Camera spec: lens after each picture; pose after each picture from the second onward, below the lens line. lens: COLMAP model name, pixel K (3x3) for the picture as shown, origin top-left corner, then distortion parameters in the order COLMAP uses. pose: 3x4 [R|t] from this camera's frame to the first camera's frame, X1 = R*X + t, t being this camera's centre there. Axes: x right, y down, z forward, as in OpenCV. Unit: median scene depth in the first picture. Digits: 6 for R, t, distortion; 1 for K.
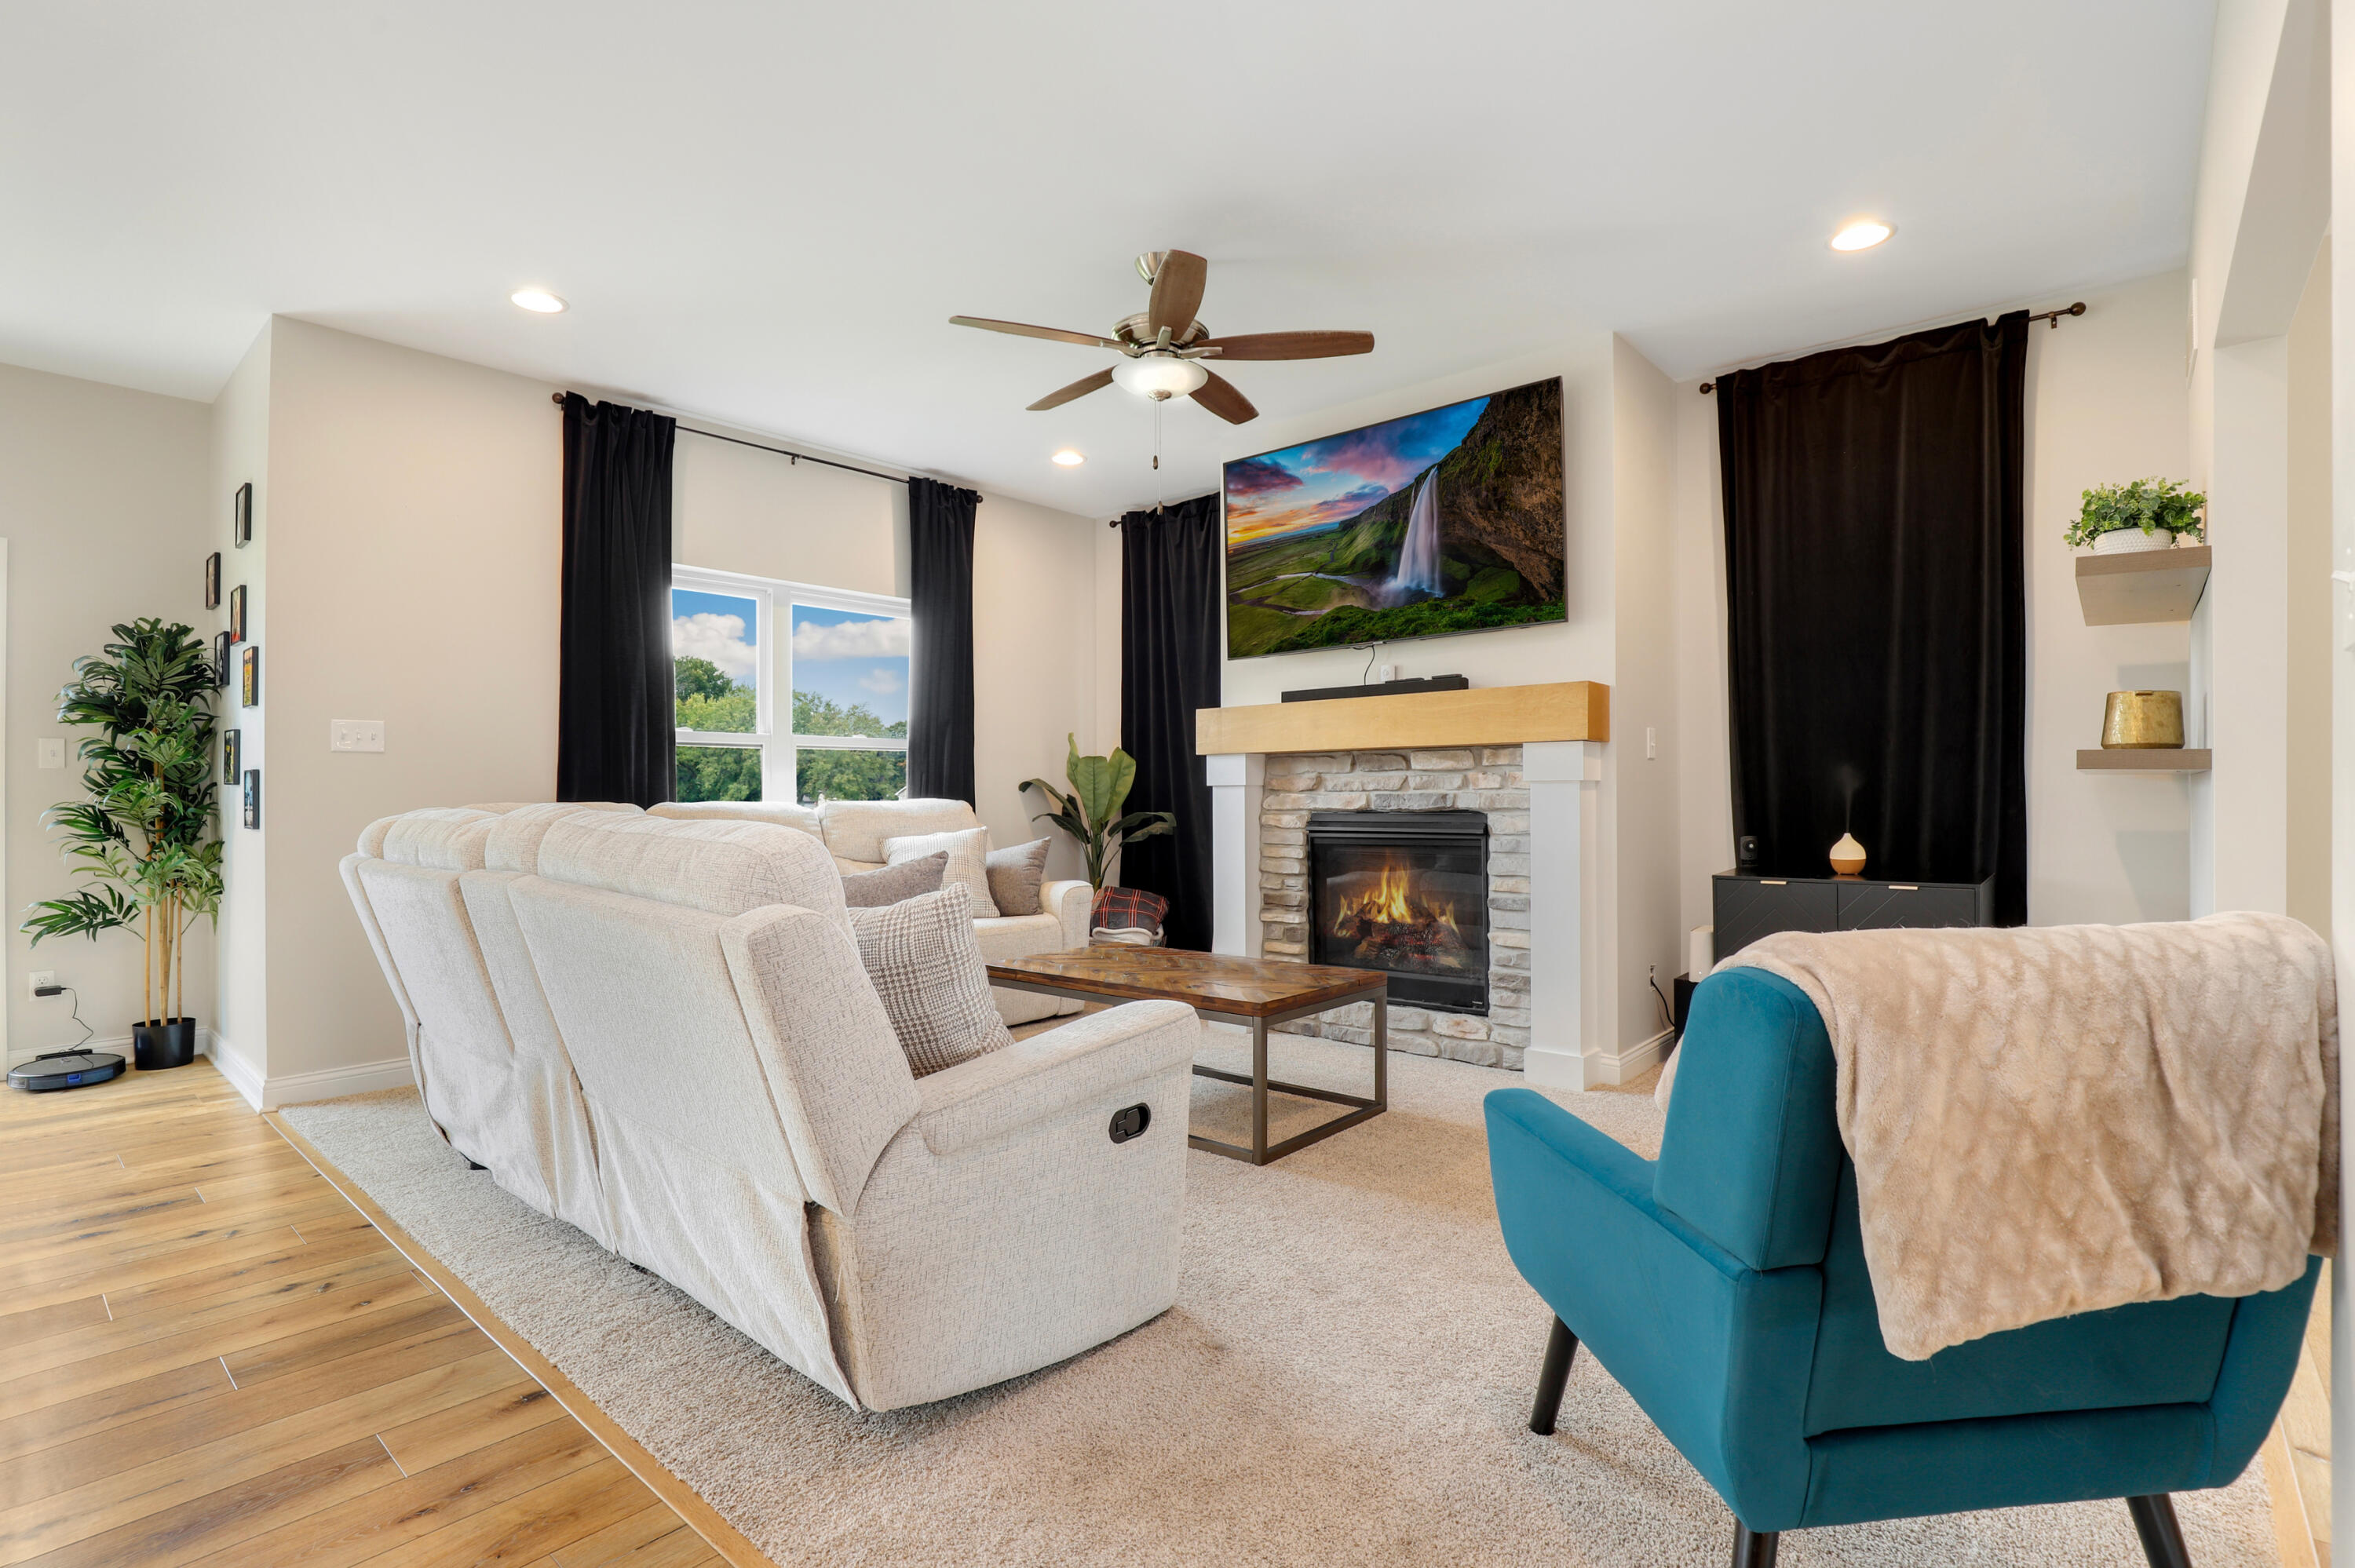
lens RADIAL K [[1098.9, 0, 1174.8], [0, 1098.9, 781.5], [0, 0, 1]] dist [-0.028935, 0.007341]
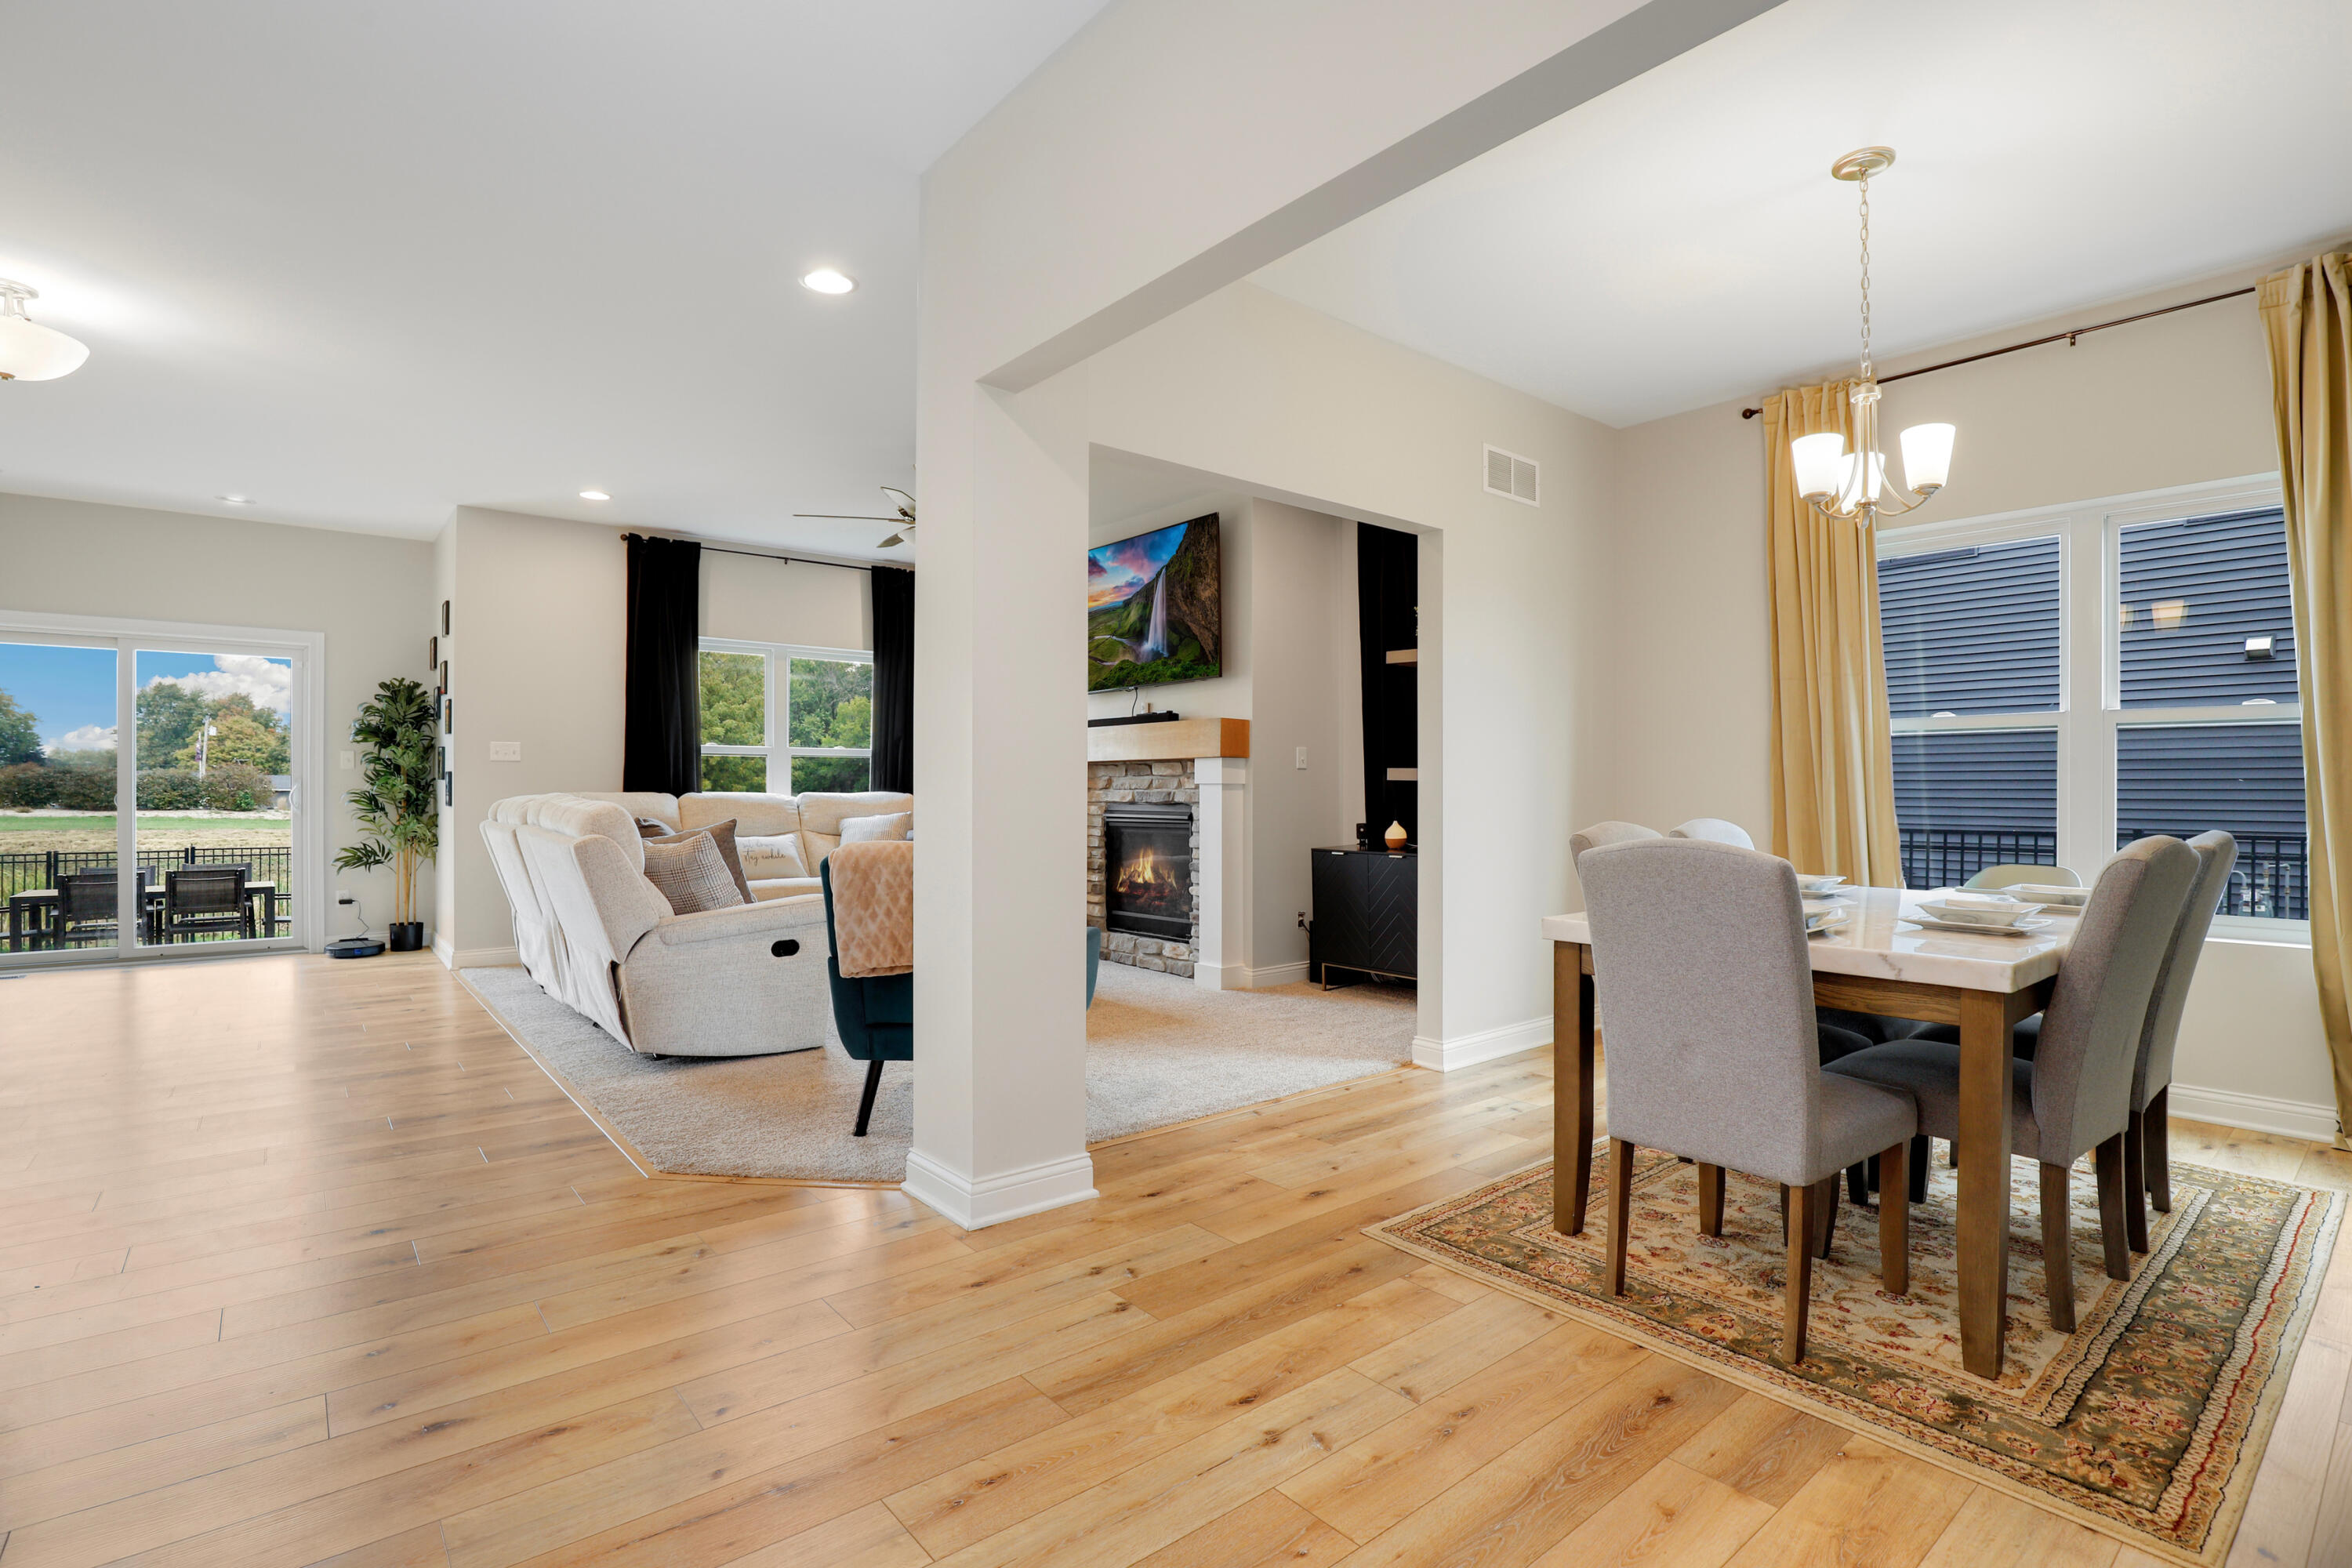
lens RADIAL K [[1097.7, 0, 1161.8], [0, 1097.7, 782.4], [0, 0, 1]] dist [-0.028935, 0.007341]
pose [[0.985682, 0.007560, -0.168445, 0.483526], [-0.006509, 0.999956, 0.006789, -0.010892], [0.168489, -0.005595, 0.985688, -0.443143]]
